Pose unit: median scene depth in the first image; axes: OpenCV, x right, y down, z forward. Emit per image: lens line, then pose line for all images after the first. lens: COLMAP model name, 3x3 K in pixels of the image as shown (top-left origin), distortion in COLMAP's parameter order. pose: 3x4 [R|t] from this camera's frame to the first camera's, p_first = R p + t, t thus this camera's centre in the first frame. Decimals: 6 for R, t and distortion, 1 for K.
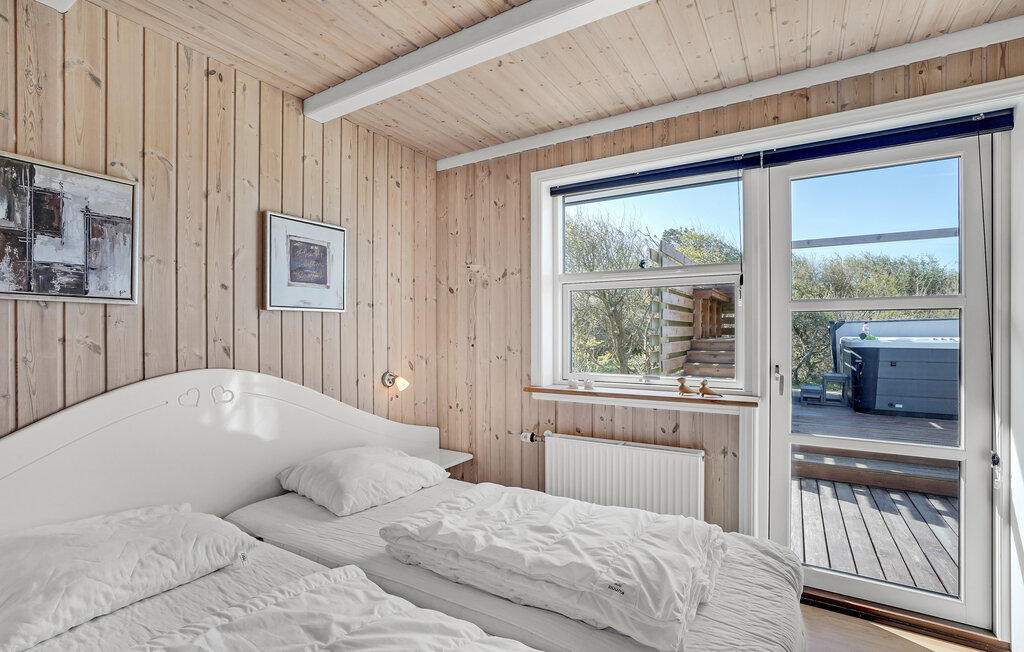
lens RADIAL K [[477.1, 0, 509.7], [0, 477.1, 339.0], [0, 0, 1]] dist [-0.051516, 0.024557]
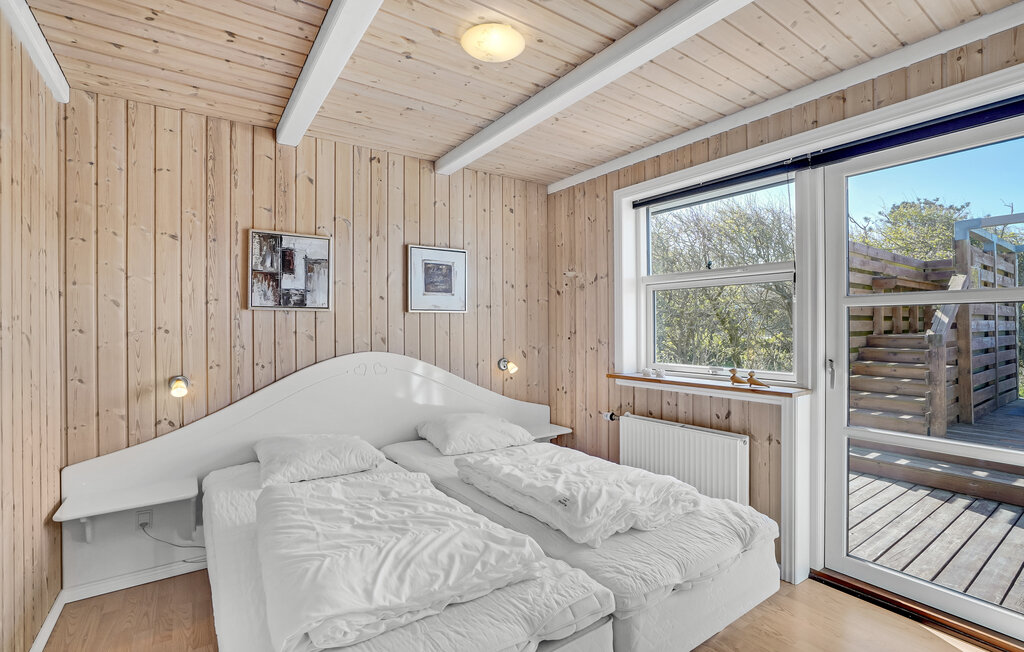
lens RADIAL K [[477.1, 0, 509.7], [0, 477.1, 339.0], [0, 0, 1]] dist [-0.051516, 0.024557]
pose [[0.917109, 0.008645, -0.398544, 0.332336], [-0.004099, 0.999916, 0.012256, 0.001223], [0.398617, -0.009606, 0.917067, -0.211945]]
